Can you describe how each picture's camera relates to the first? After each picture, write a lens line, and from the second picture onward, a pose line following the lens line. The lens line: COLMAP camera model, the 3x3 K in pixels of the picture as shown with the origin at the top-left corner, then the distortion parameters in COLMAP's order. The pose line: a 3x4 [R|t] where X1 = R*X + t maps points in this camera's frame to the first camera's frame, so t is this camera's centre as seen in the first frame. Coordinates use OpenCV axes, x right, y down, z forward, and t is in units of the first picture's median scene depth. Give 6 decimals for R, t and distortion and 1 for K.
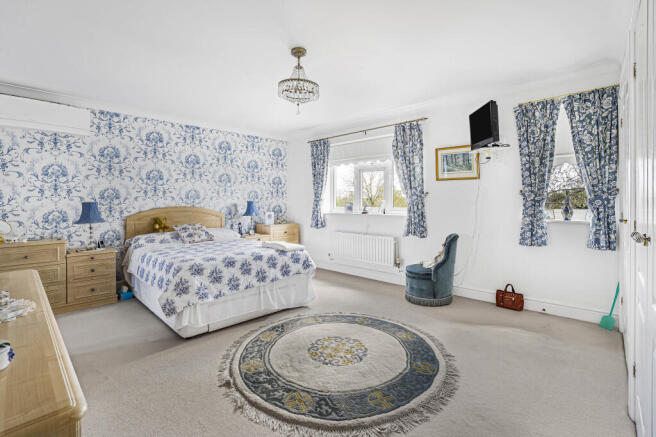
lens RADIAL K [[300.7, 0, 328.1], [0, 300.7, 200.8], [0, 0, 1]] dist [-0.074419, -0.000018]
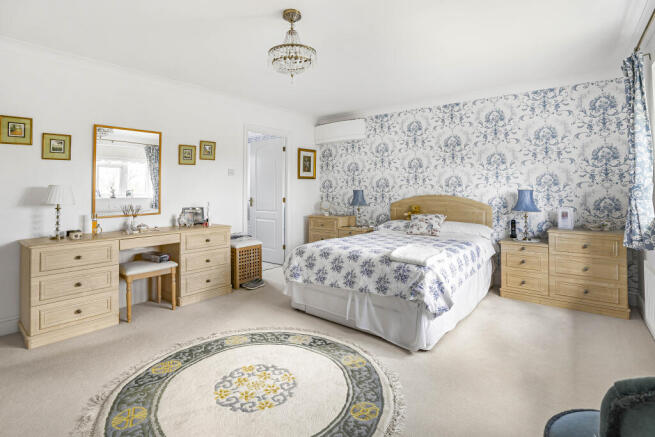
lens RADIAL K [[323.8, 0, 327.7], [0, 323.8, 169.2], [0, 0, 1]] dist [-0.015717, -0.000843]
pose [[0.069633, -0.058360, -0.995864, 0.549043], [0.005457, 0.998295, -0.058121, -0.005140], [0.997558, -0.001387, 0.069833, 0.678665]]
